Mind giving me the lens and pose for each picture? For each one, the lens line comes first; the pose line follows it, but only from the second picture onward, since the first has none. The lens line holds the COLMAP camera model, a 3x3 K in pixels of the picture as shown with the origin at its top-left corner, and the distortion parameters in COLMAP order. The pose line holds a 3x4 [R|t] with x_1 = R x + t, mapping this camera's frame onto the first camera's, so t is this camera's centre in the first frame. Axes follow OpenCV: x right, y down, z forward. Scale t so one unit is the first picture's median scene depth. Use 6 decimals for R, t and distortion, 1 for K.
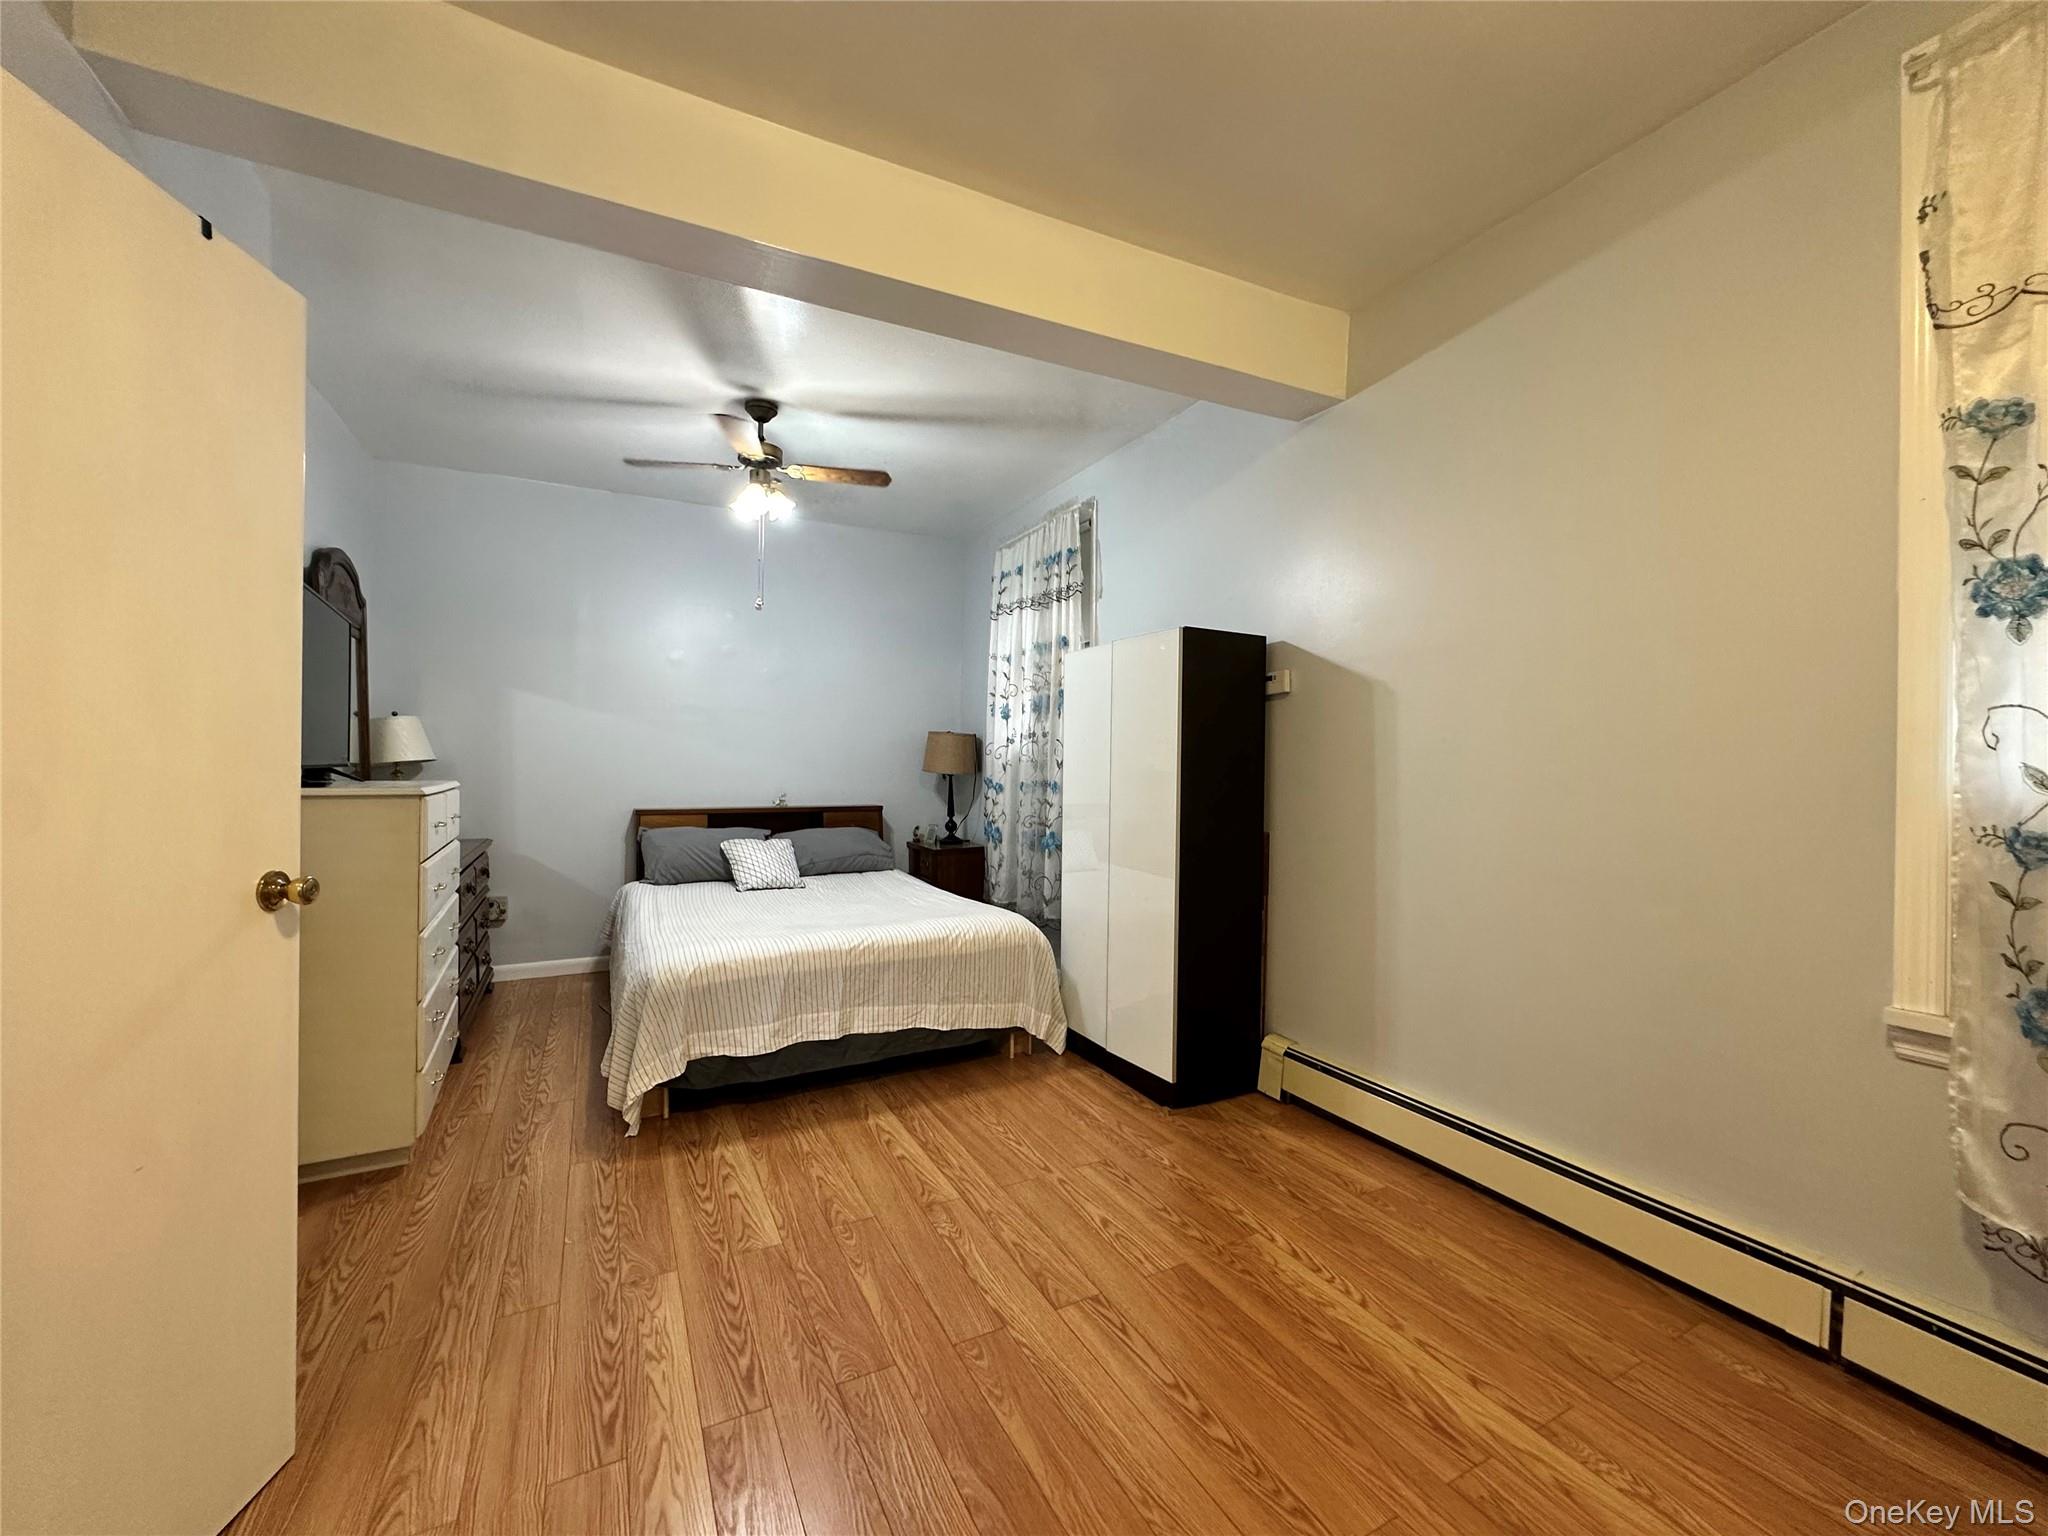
lens RADIAL K [[824.6, 0, 1026.6], [0, 824.6, 769.9], [0, 0, 1]] dist [-0.003721, 0.000691]
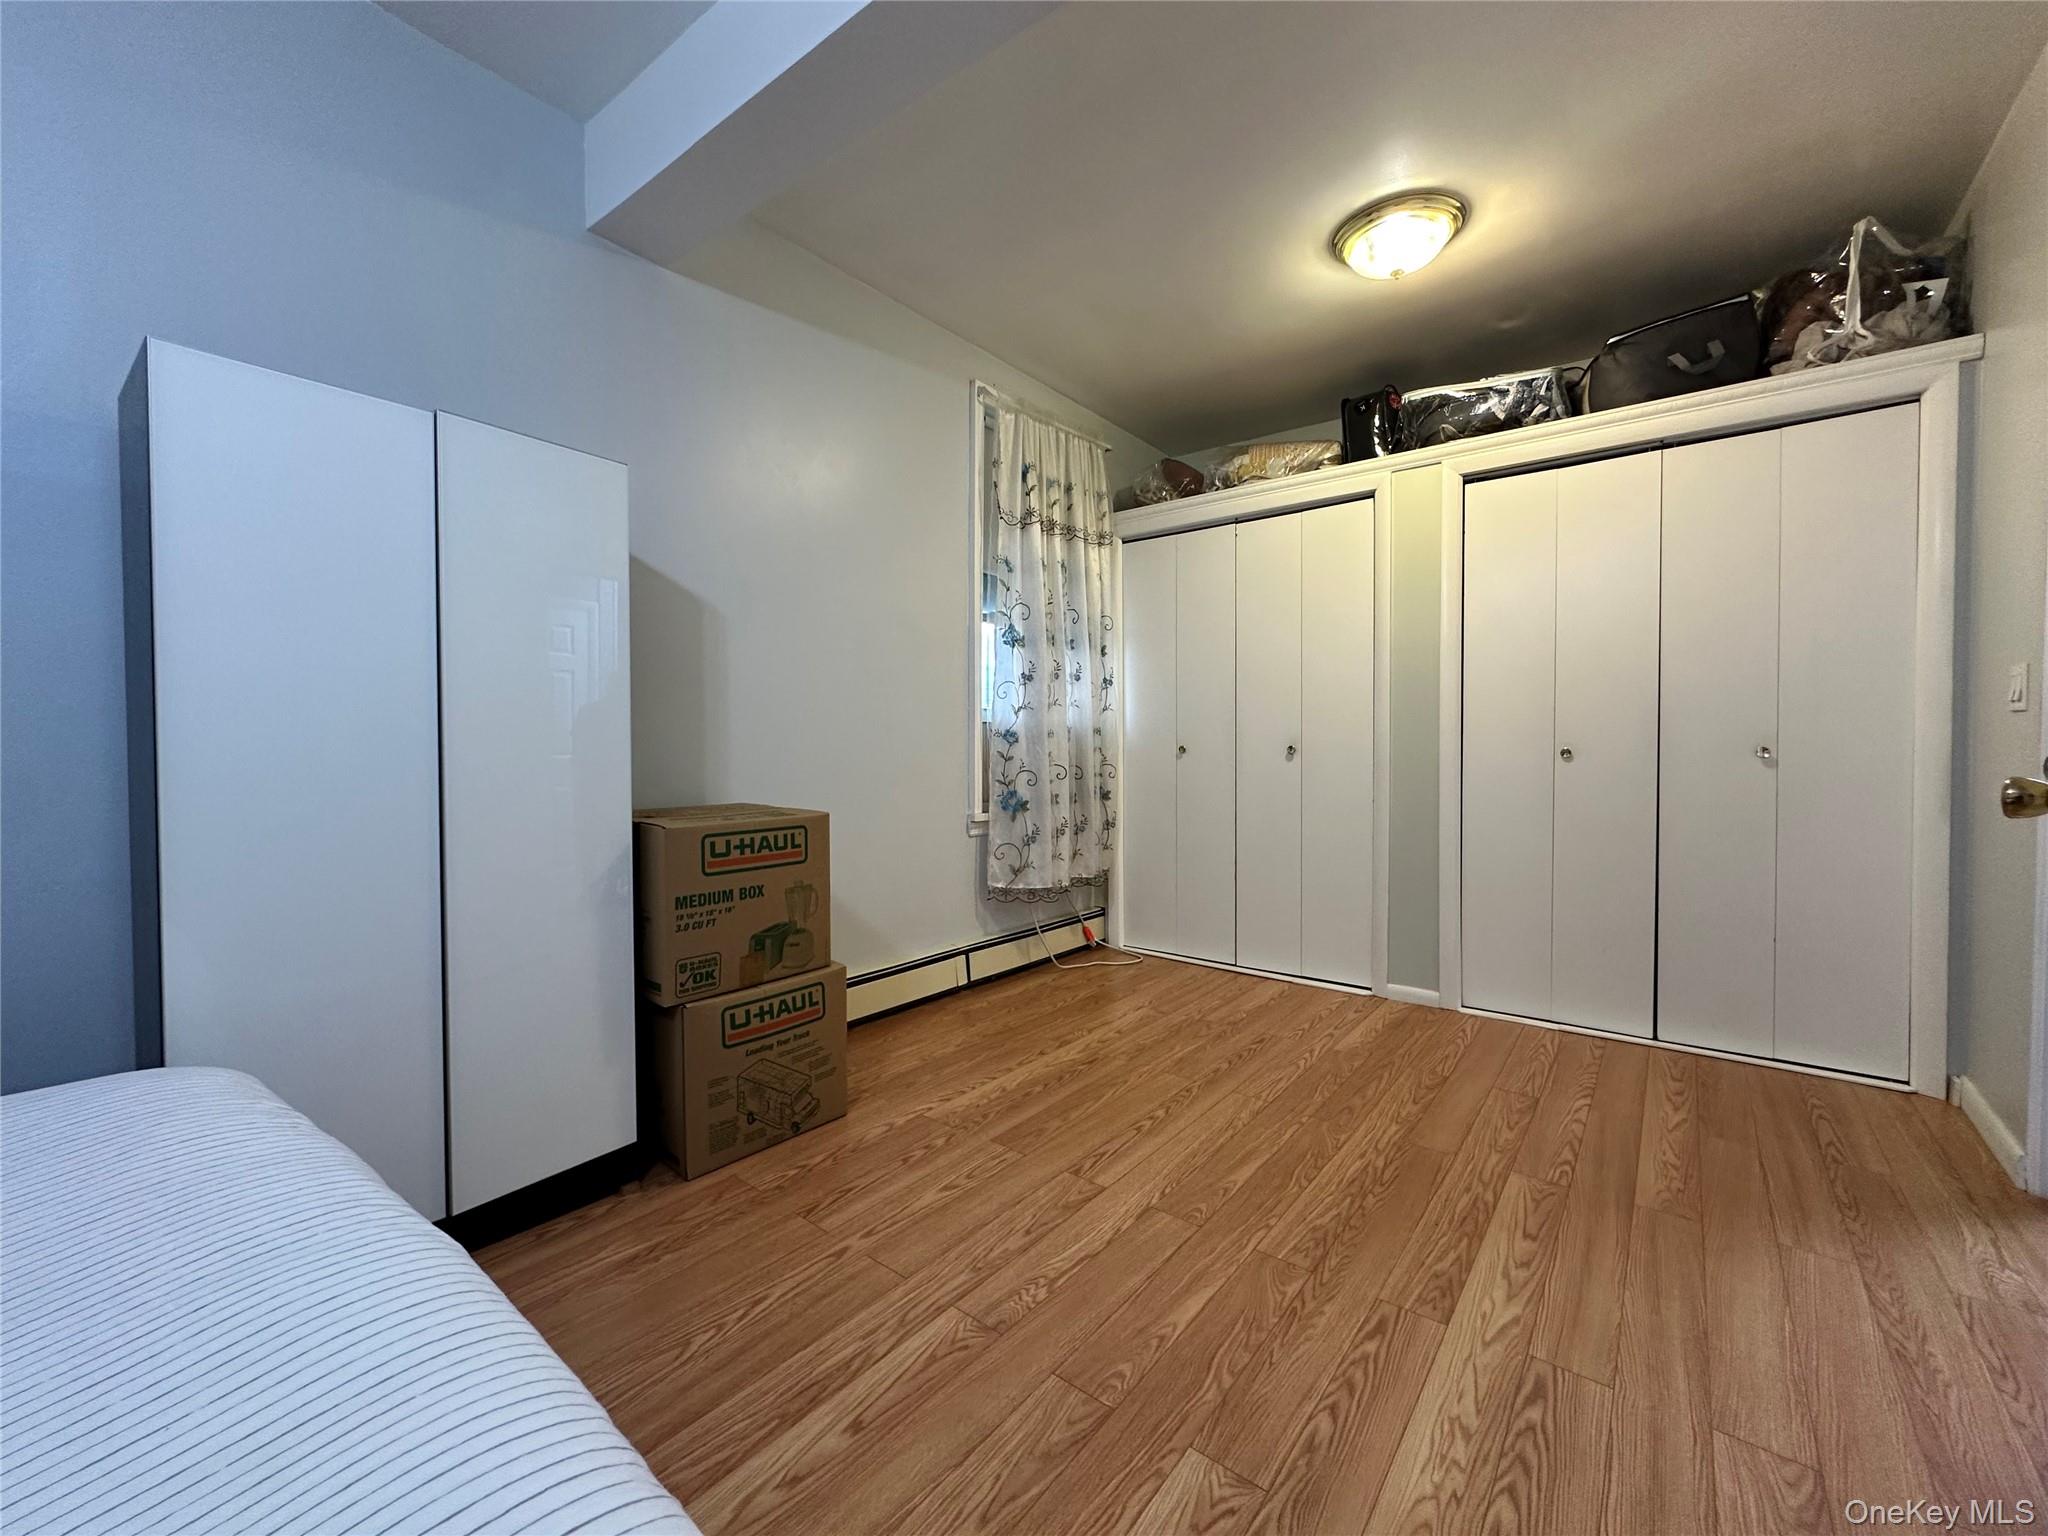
lens RADIAL K [[824.6, 0, 1025.9], [0, 824.6, 757.9], [0, 0, 1]] dist [-0.003721, 0.000691]
pose [[-0.410066, -0.020882, 0.911817, -0.920195], [-0.001773, 0.999754, 0.022099, 0.078732], [-0.912054, 0.007445, -0.410003, 1.593653]]
